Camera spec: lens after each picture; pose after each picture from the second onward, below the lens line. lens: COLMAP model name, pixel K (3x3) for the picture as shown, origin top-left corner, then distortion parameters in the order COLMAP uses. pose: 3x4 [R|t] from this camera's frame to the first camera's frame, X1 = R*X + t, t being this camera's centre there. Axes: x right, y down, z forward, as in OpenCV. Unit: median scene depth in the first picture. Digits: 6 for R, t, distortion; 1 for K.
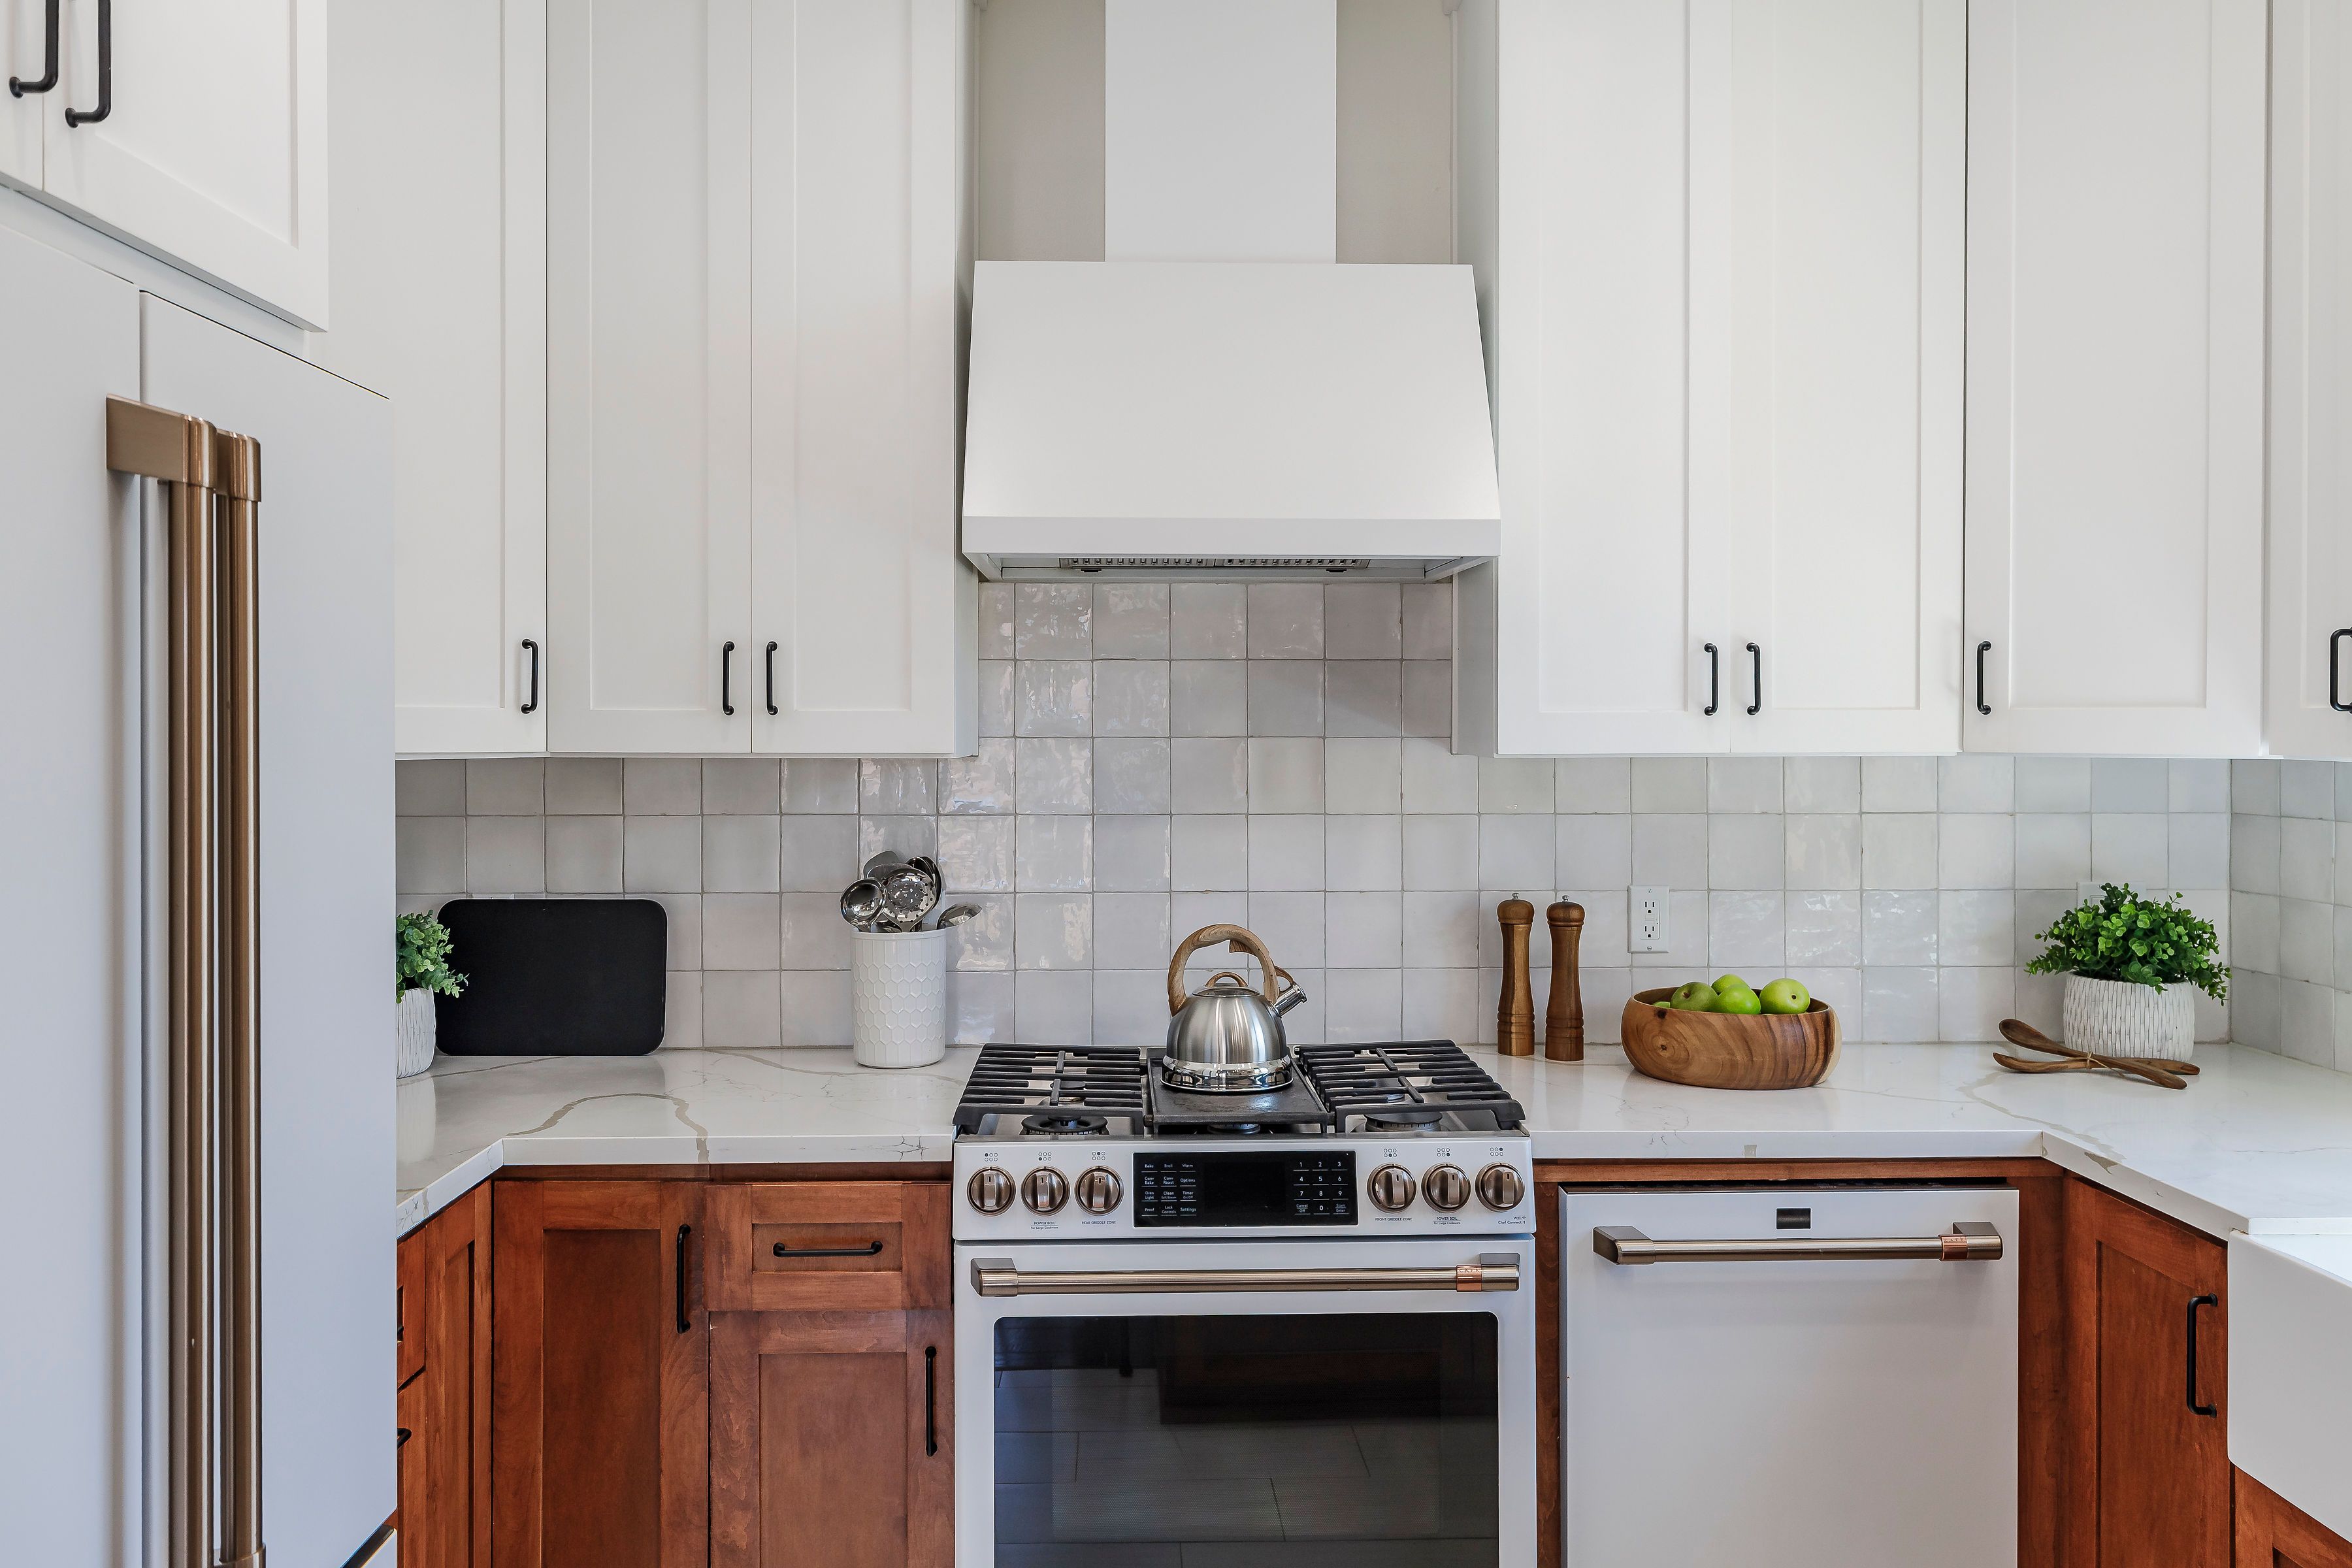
lens RADIAL K [[1757.8, 0, 1150.8], [0, 1757.8, 752.4], [0, 0, 1]] dist [0.006637, 0.001159]
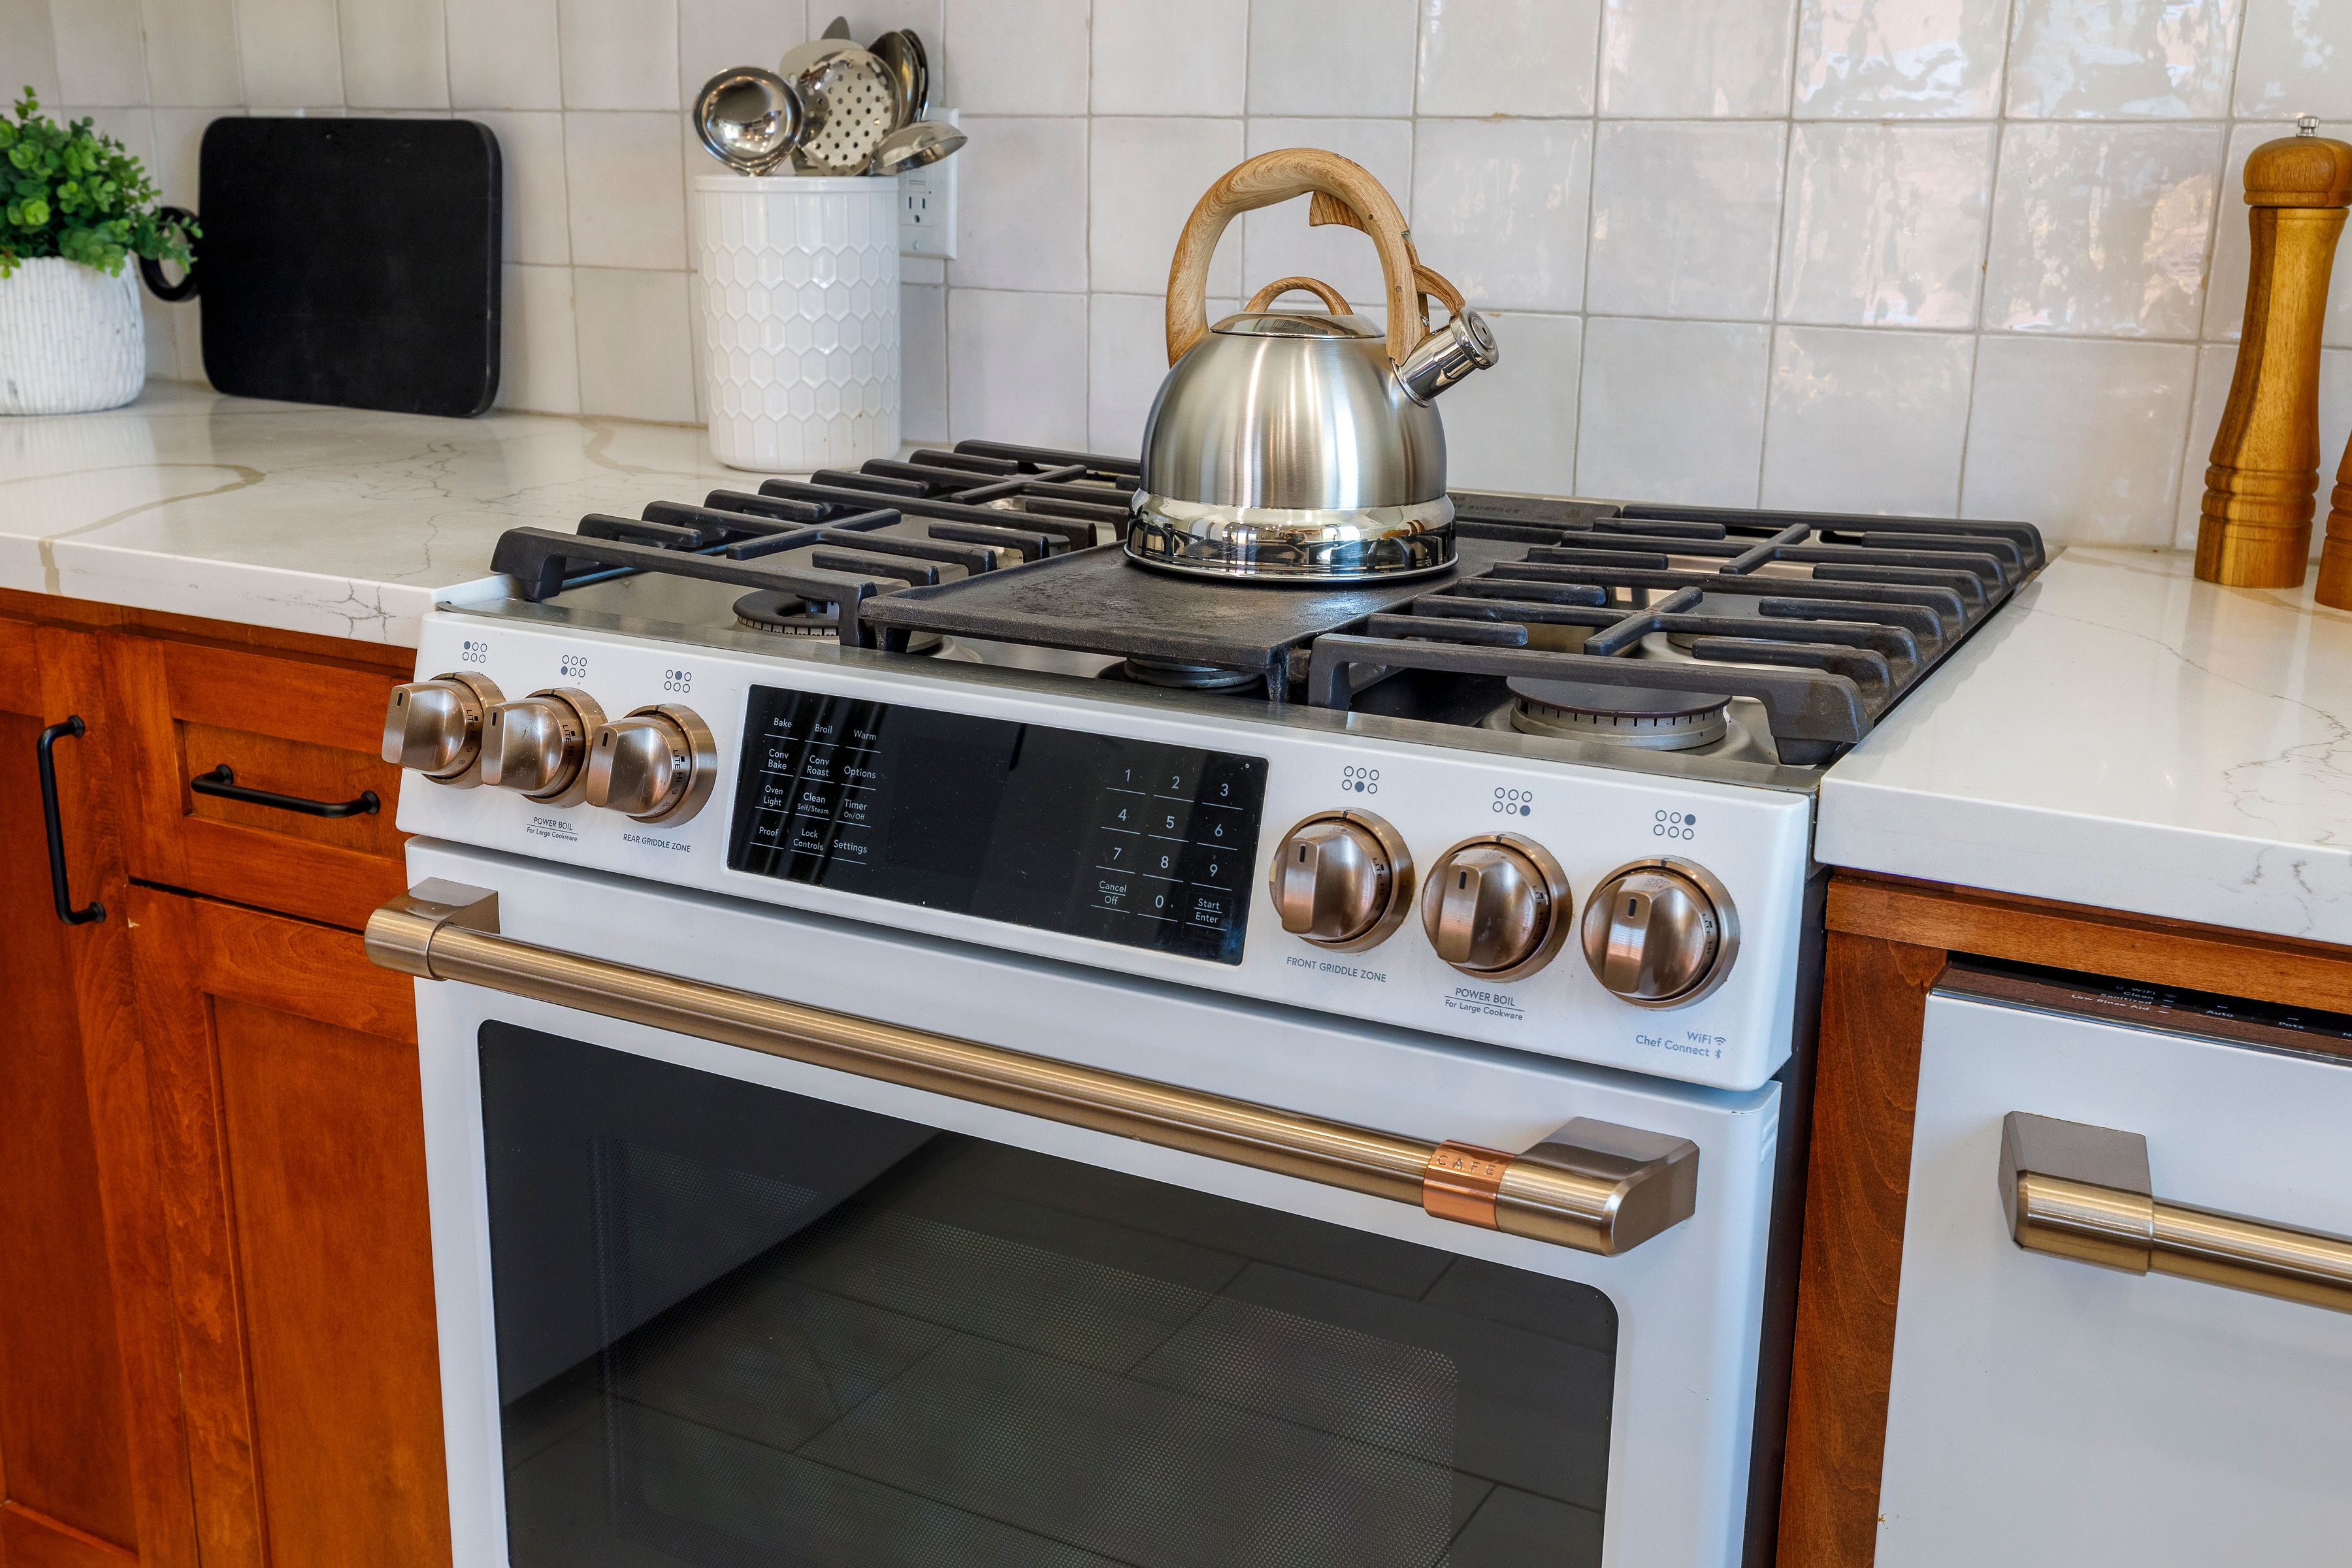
lens RADIAL K [[2284.6, 0, 1184.0], [0, 2284.6, 776.3], [0, 0, 1]] dist [0.023039, 0.000000]
pose [[0.871242, 0.141641, -0.469974, 0.277008], [-0.015417, 0.964885, 0.262219, 0.101383], [0.490612, -0.221211, 0.842832, 0.550069]]
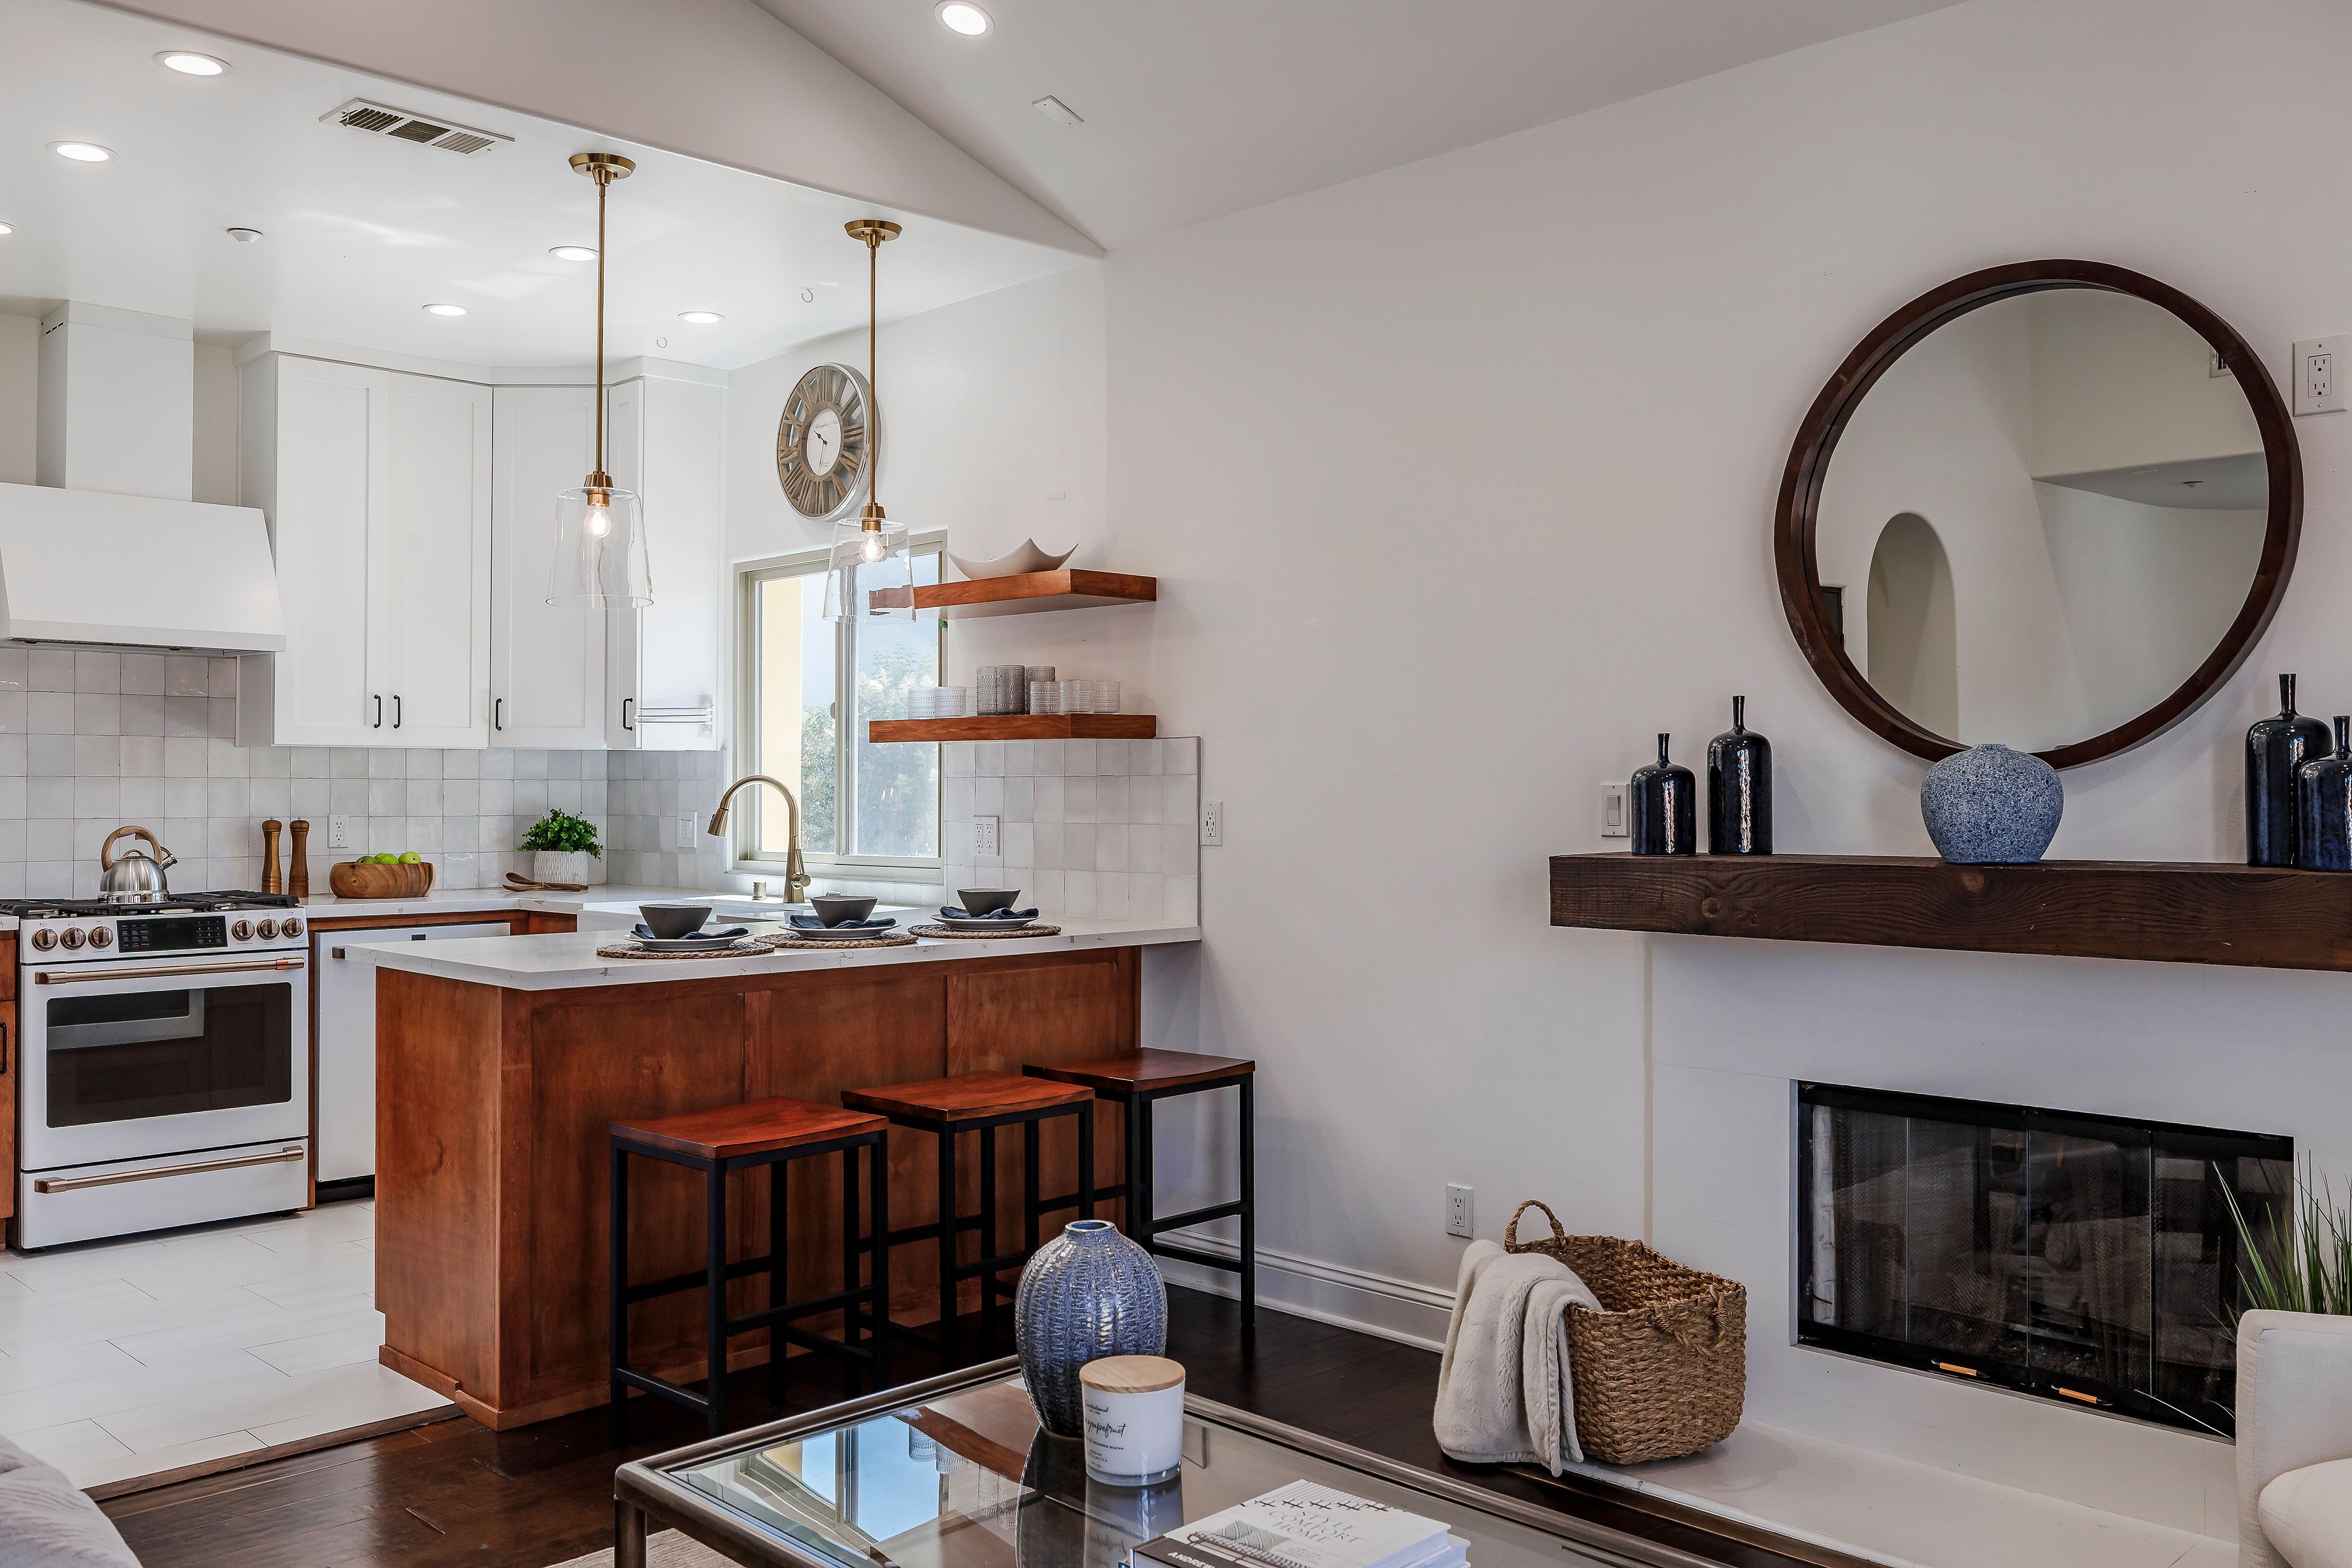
lens RADIAL K [[1932.9, 0, 1160.0], [0, 1932.9, 767.3], [0, 0, 1]] dist [-0.002539, 0.003349]
pose [[0.730035, 0.010916, 0.683322, -0.620904], [0.005499, 0.999746, -0.021845, 0.087412], [-0.683387, 0.019705, 0.729790, -1.435096]]
